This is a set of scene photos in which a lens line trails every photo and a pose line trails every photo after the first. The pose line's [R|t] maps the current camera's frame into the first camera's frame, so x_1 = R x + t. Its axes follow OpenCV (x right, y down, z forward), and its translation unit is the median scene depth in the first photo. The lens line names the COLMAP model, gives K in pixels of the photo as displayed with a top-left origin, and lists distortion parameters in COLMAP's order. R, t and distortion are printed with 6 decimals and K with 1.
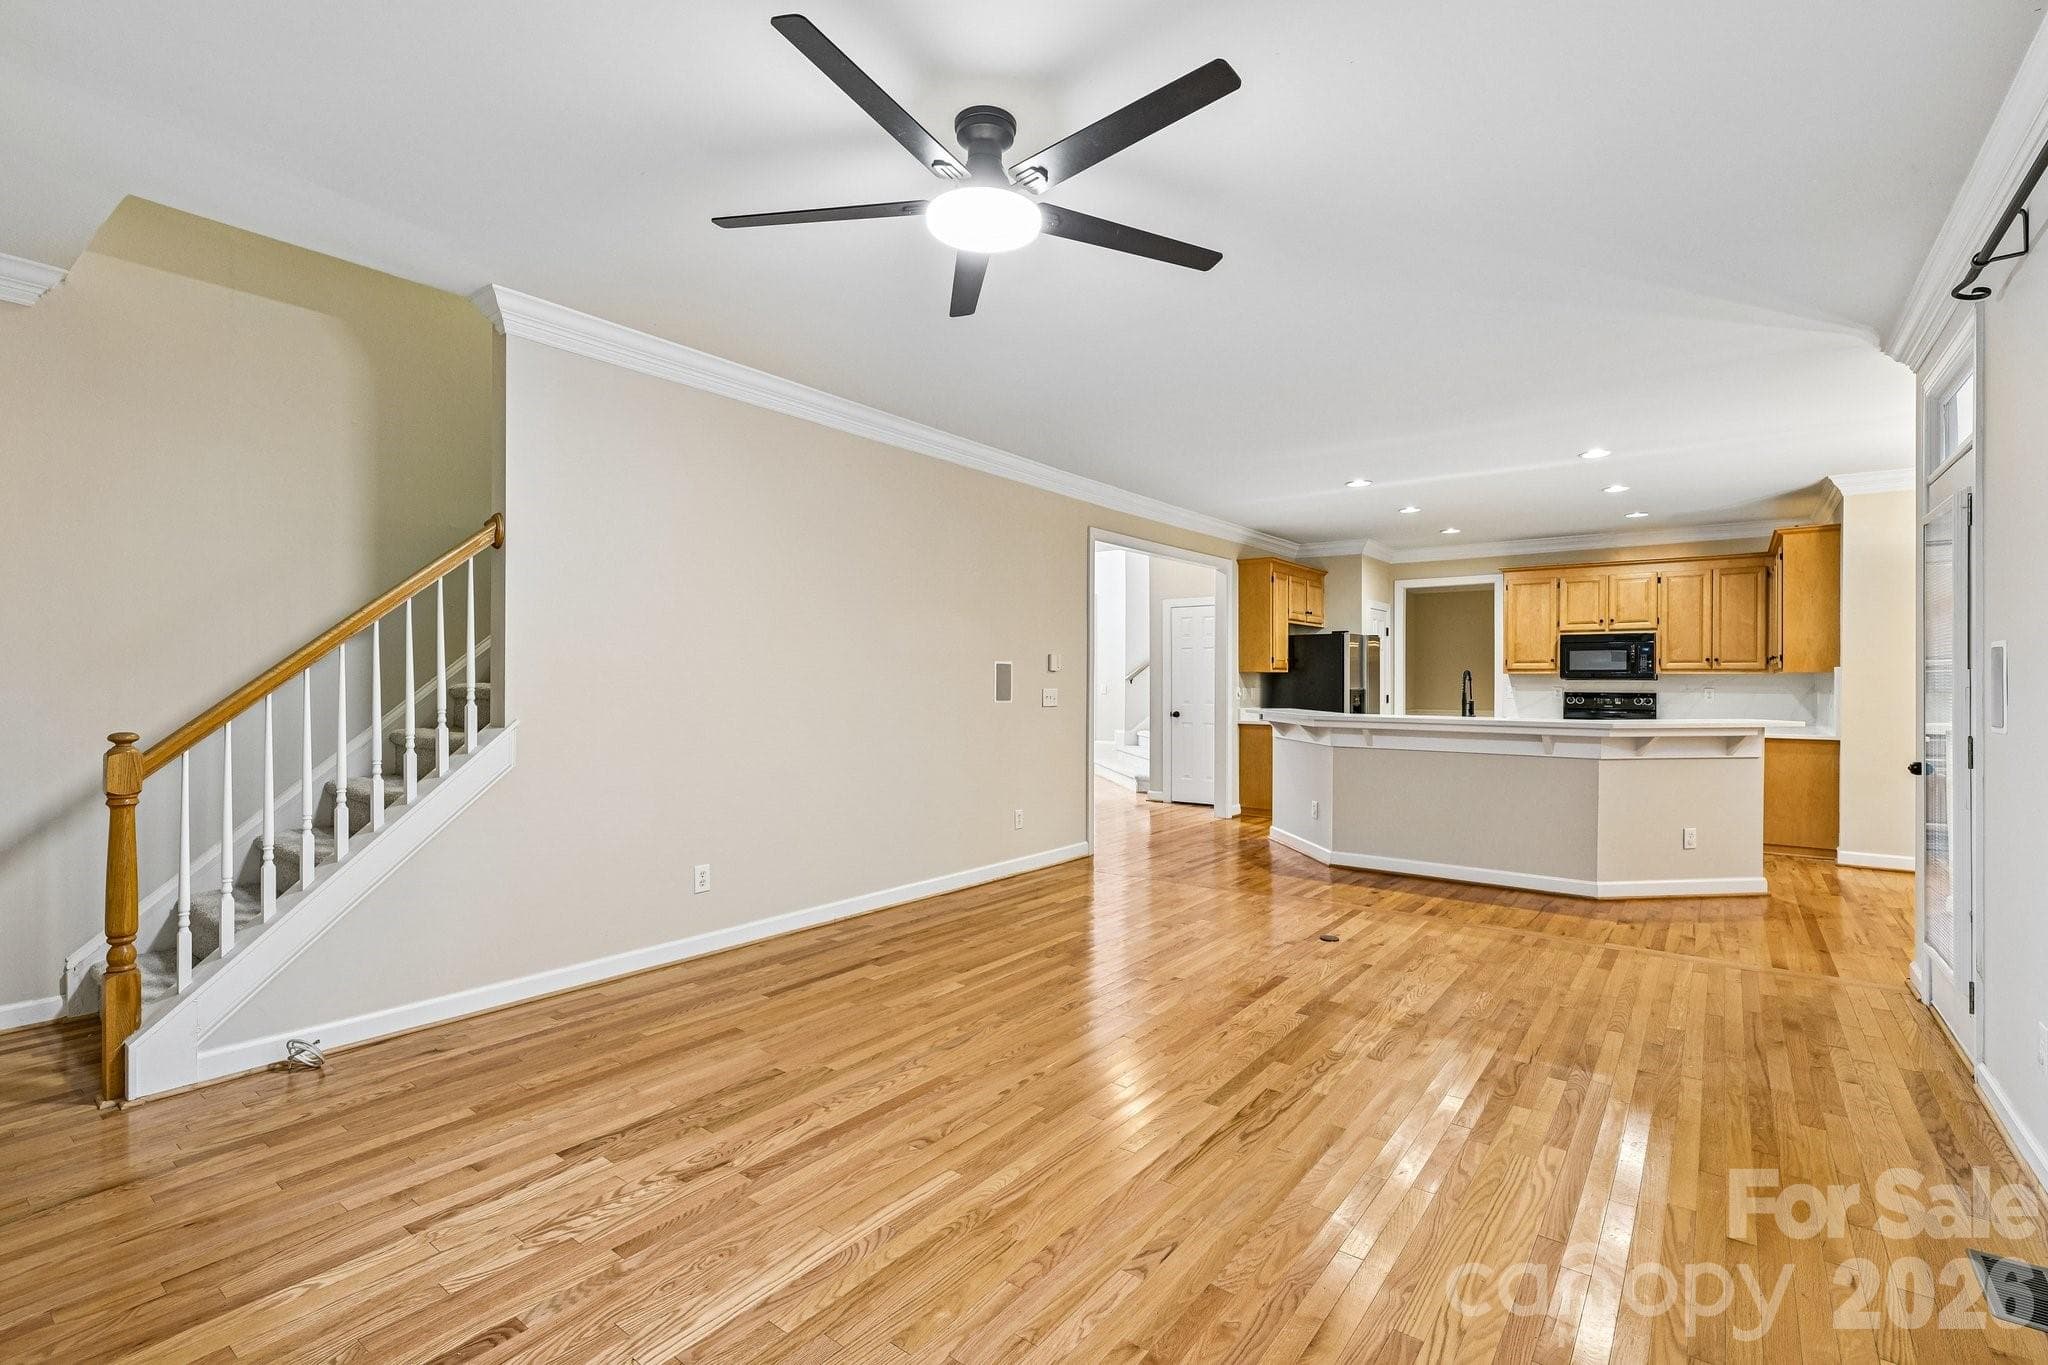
lens RADIAL K [[922.3, 0, 1017.3], [0, 922.3, 684.6], [0, 0, 1]] dist [-0.000876, -0.000085]
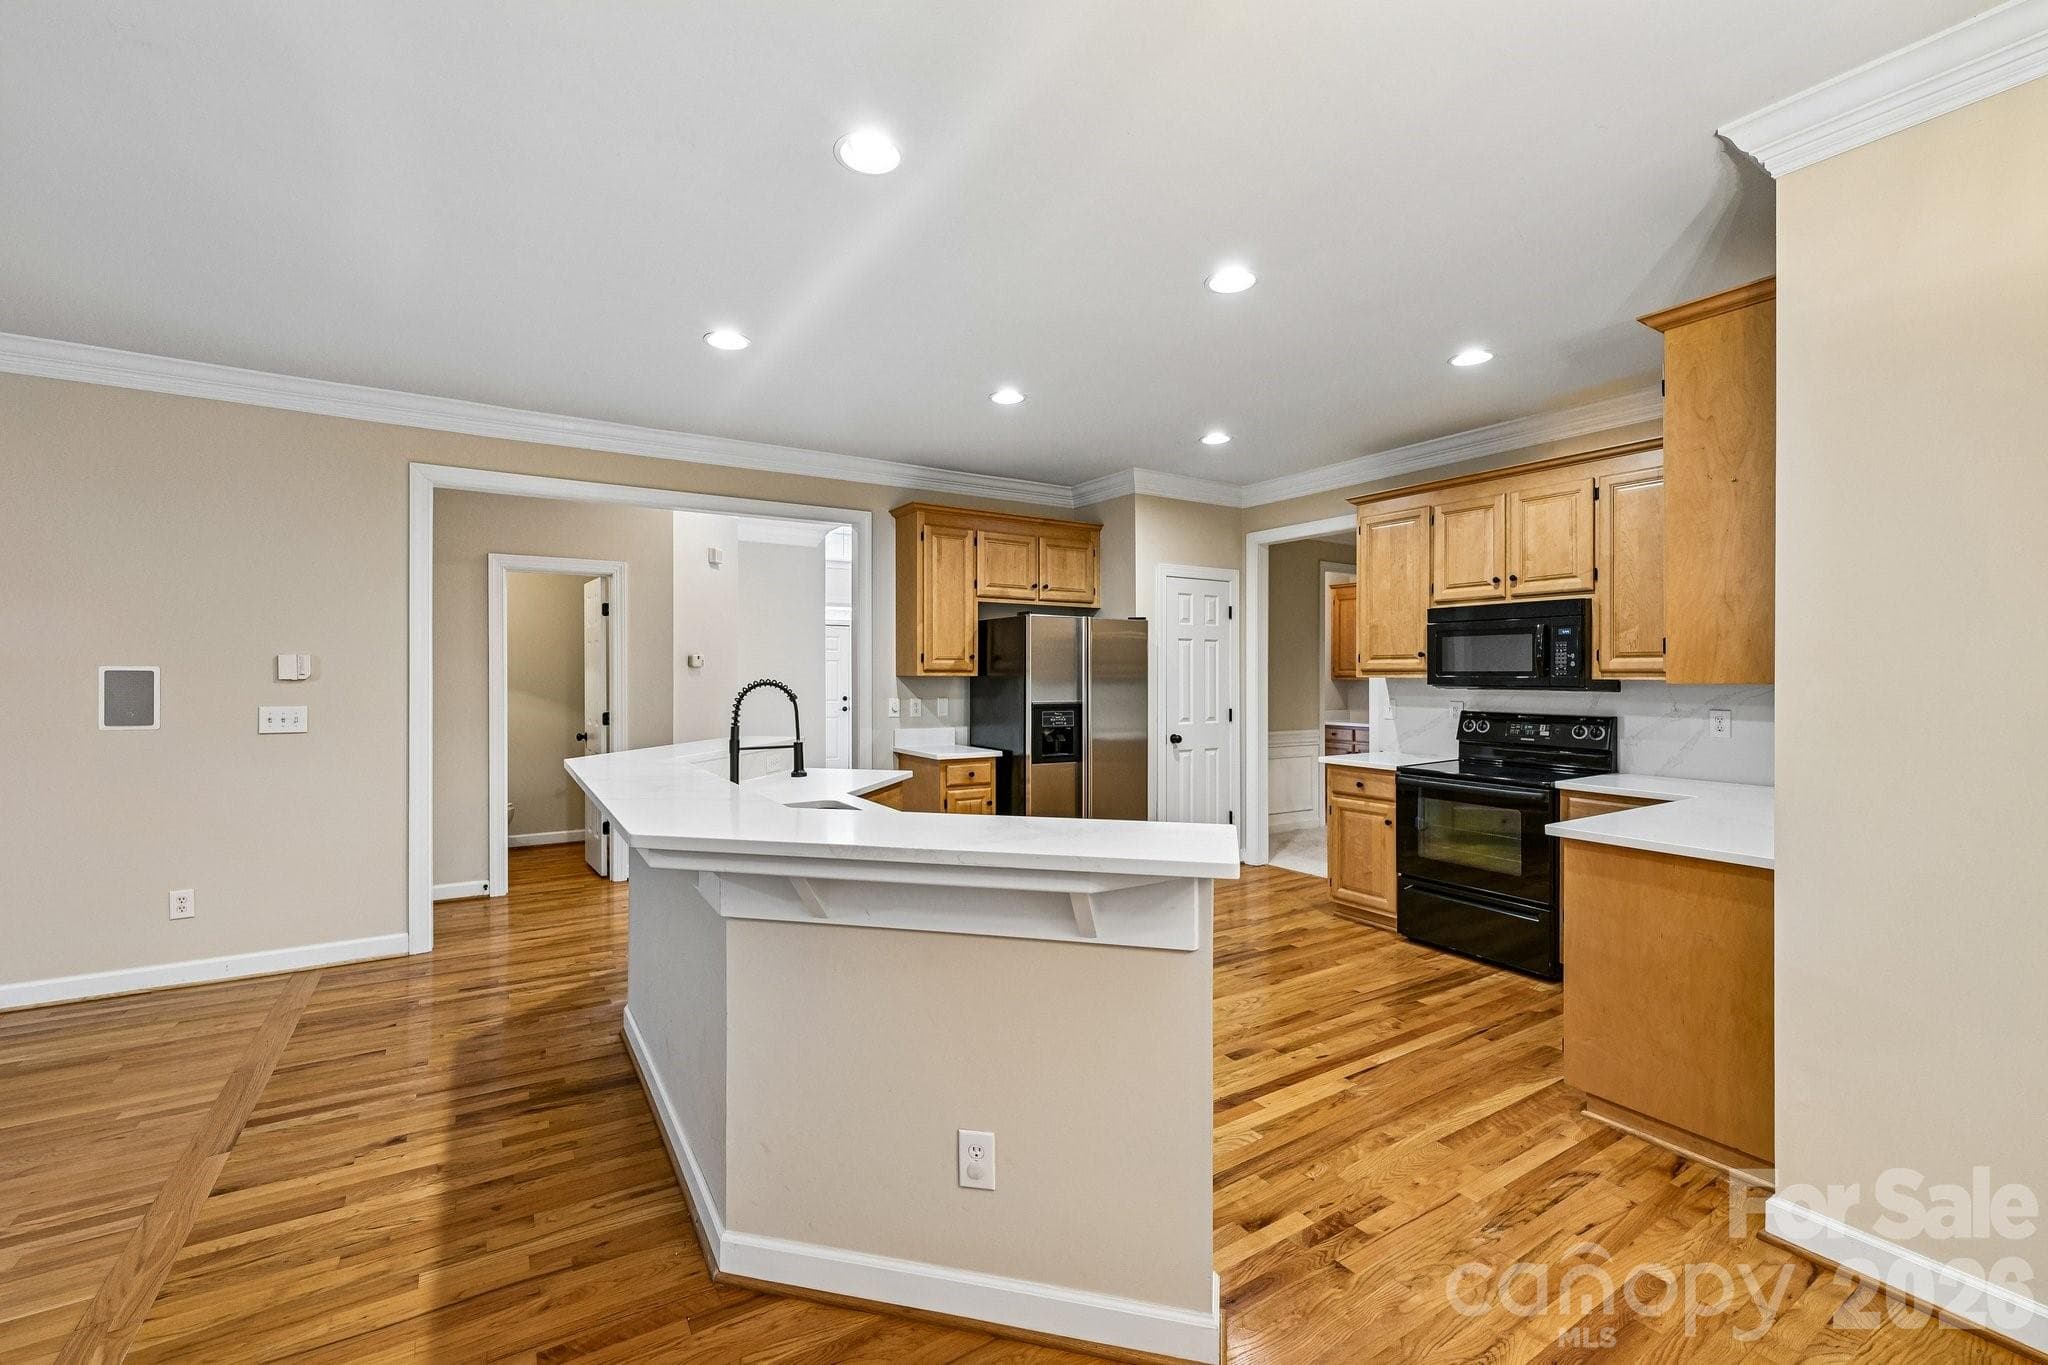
lens RADIAL K [[858.4, 0, 1017.9], [0, 858.4, 684.0], [0, 0, 1]] dist [-0.003671, 0.000762]
pose [[0.938839, 0.002067, -0.344350, 0.585145], [-0.000241, 0.999986, 0.005344, -0.012156], [0.344356, -0.004934, 0.938826, 0.471174]]
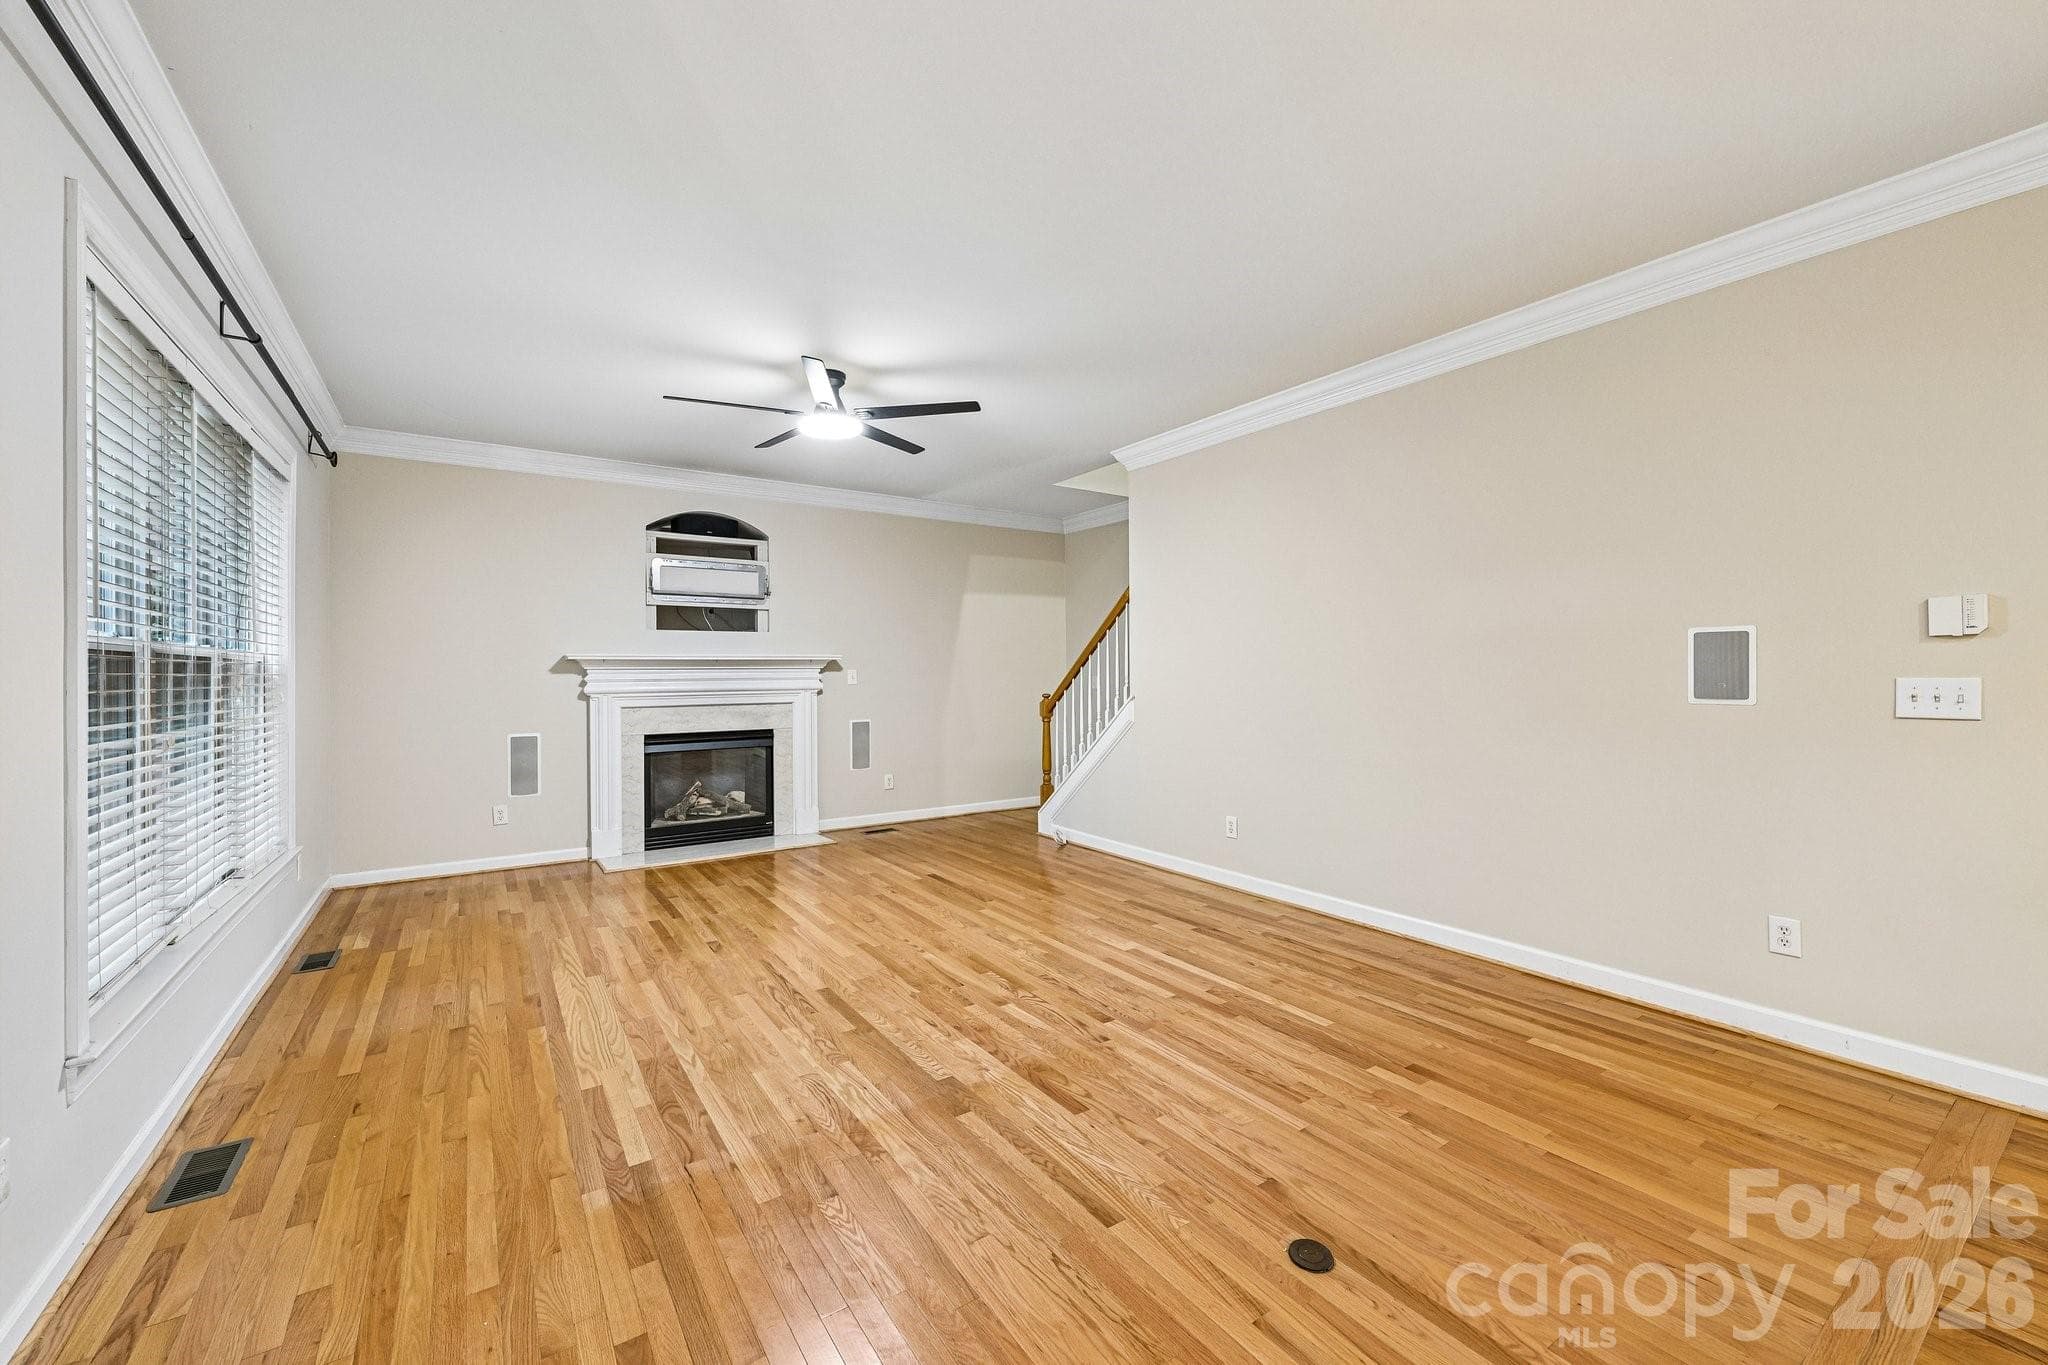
lens RADIAL K [[806.2, 0, 1016.5], [0, 806.2, 672.0], [0, 0, 1]] dist [-0.003512, -0.001118]
pose [[-0.317348, -0.006703, -0.948285, 0.415477], [0.001941, 0.999968, -0.007718, 0.002776], [0.948307, -0.004290, -0.317325, 0.555056]]
